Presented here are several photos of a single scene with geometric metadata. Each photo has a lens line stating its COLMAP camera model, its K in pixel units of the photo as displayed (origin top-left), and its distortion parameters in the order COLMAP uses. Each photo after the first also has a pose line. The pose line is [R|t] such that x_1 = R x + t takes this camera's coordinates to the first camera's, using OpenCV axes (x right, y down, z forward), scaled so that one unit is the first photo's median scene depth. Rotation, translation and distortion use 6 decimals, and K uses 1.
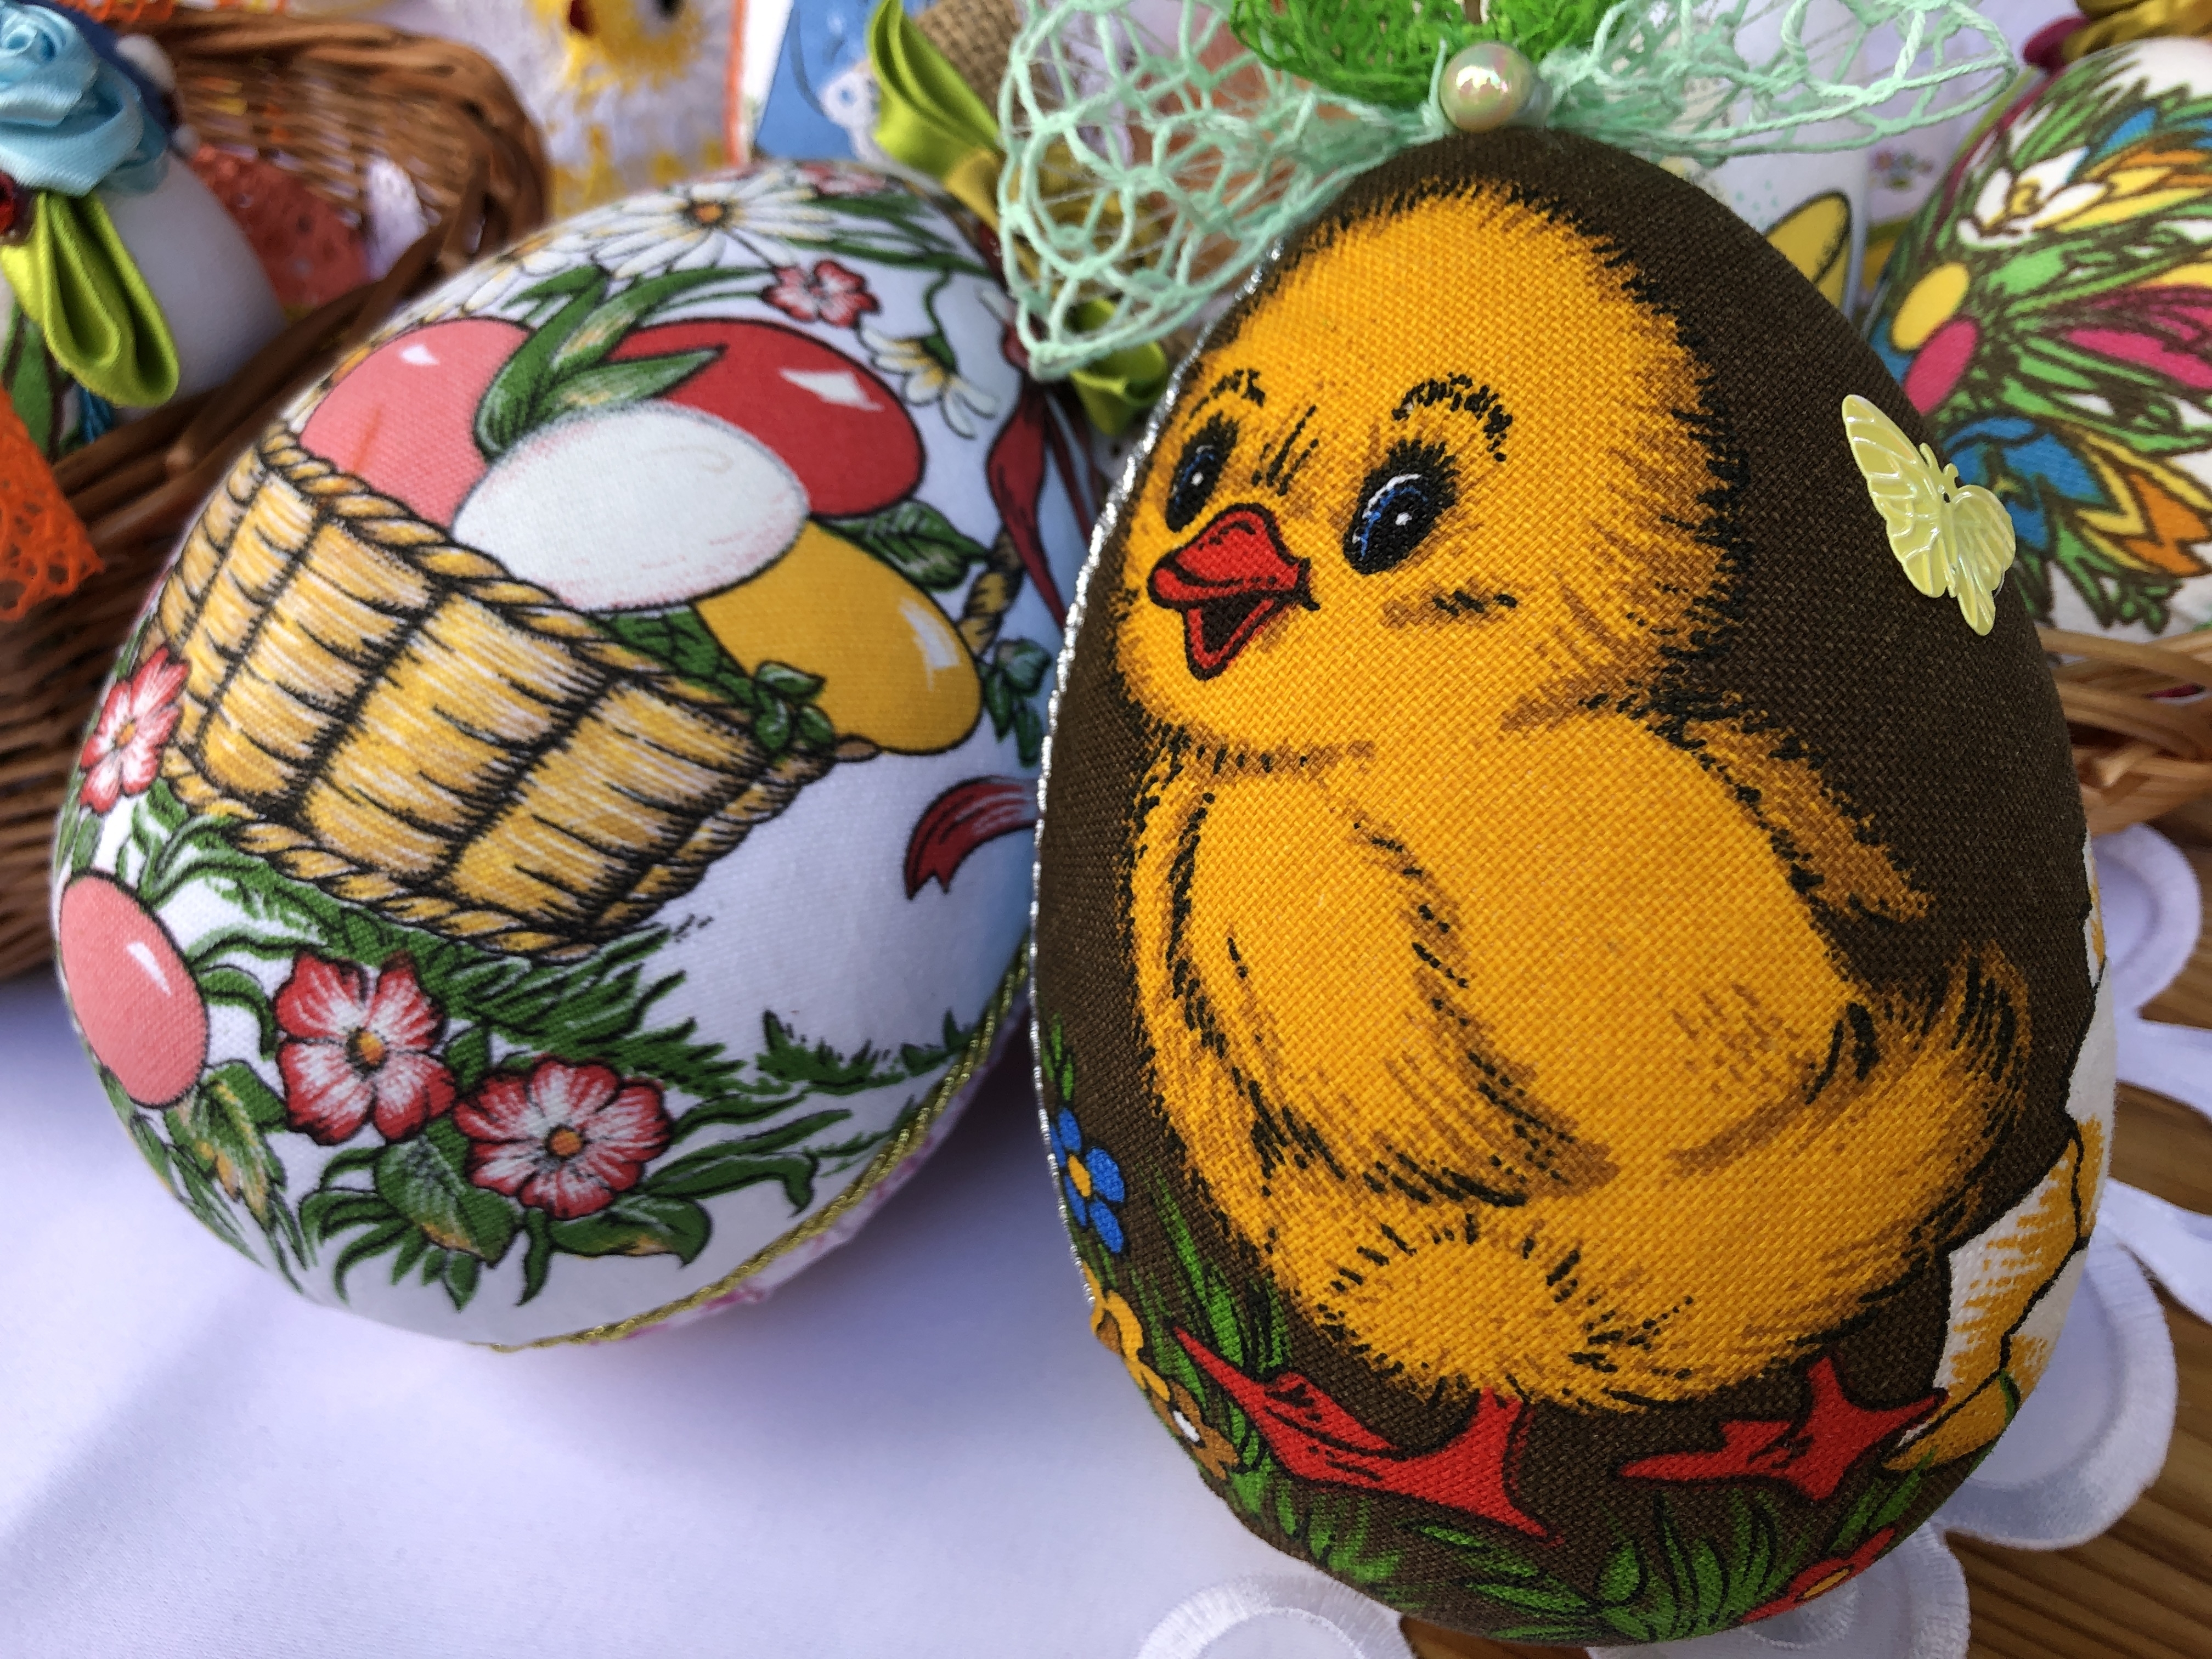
lens RADIAL K [[1785.4, 0, 1109.5], [0, 1785.4, 837.8], [0, 0, 1]] dist [0.025266, -0.021009]
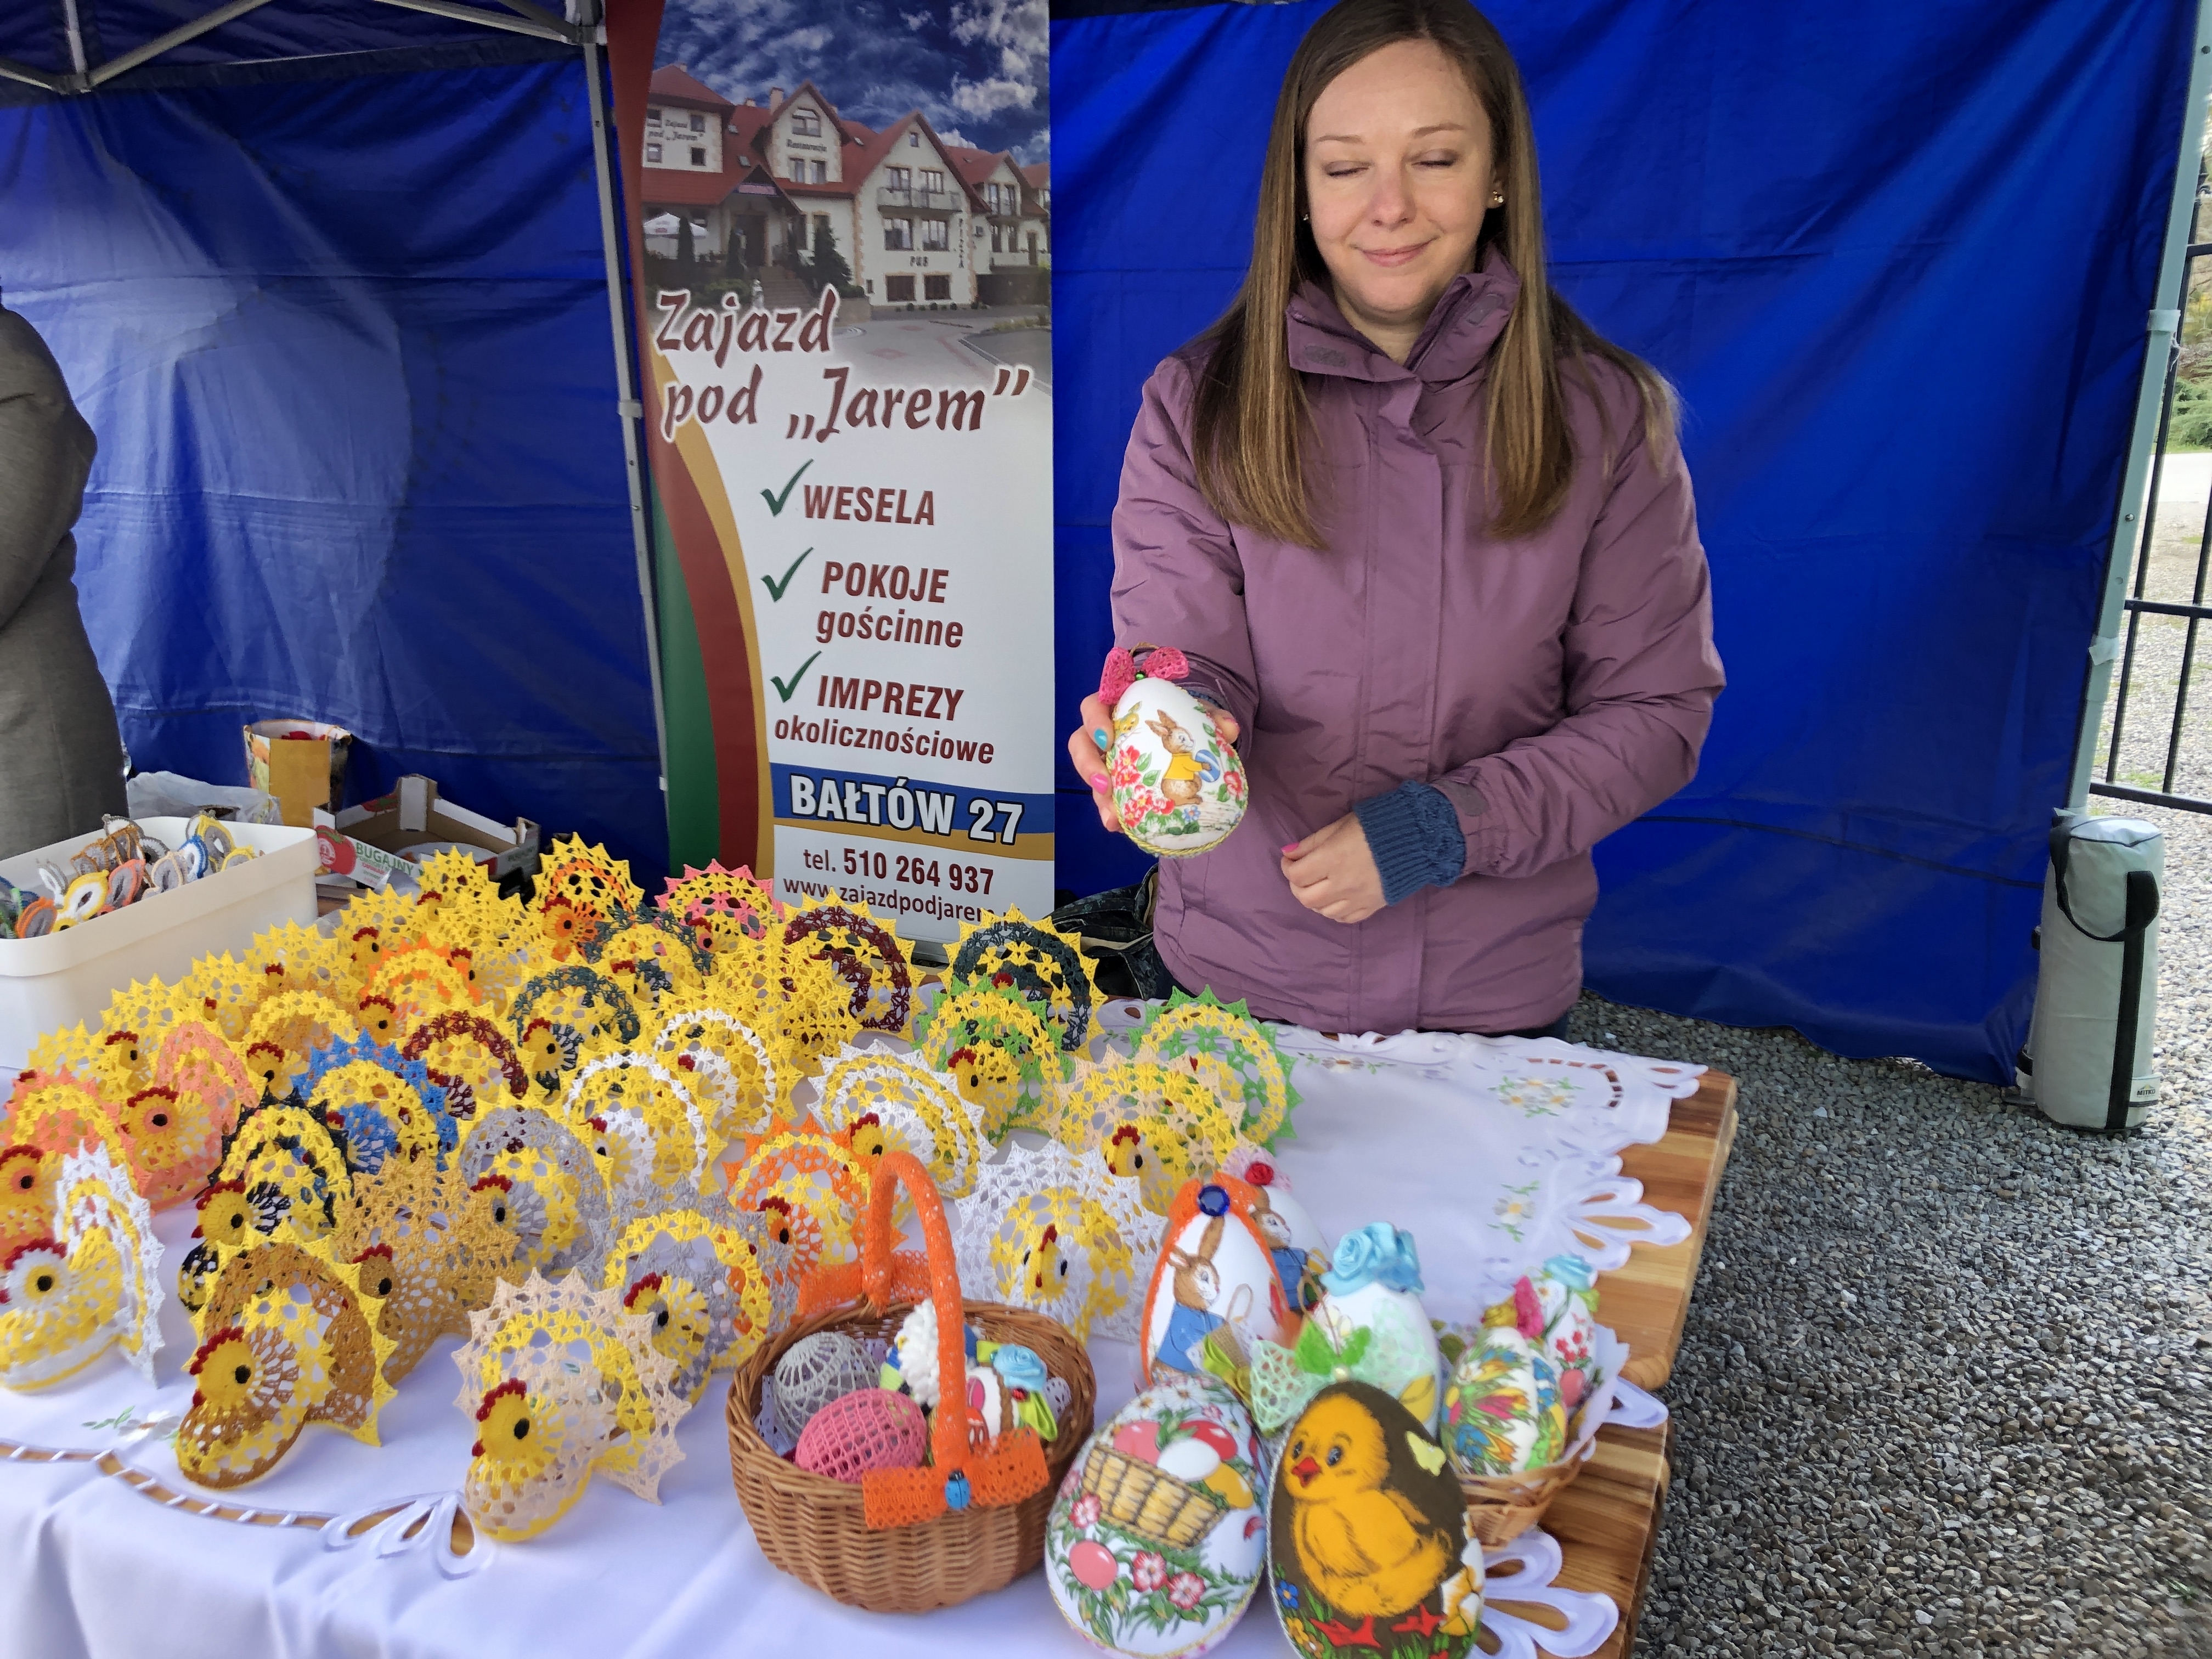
lens RADIAL K [[1785.4, 0, 1098.8], [0, 1785.4, 839.3], [0, 0, 1]] dist [0.025266, -0.021009]
pose [[0.998494, -0.023724, 0.049460, -0.767561], [0.044296, 0.880538, -0.471902, 0.694347], [-0.032356, 0.473382, 0.880263, -4.583323]]
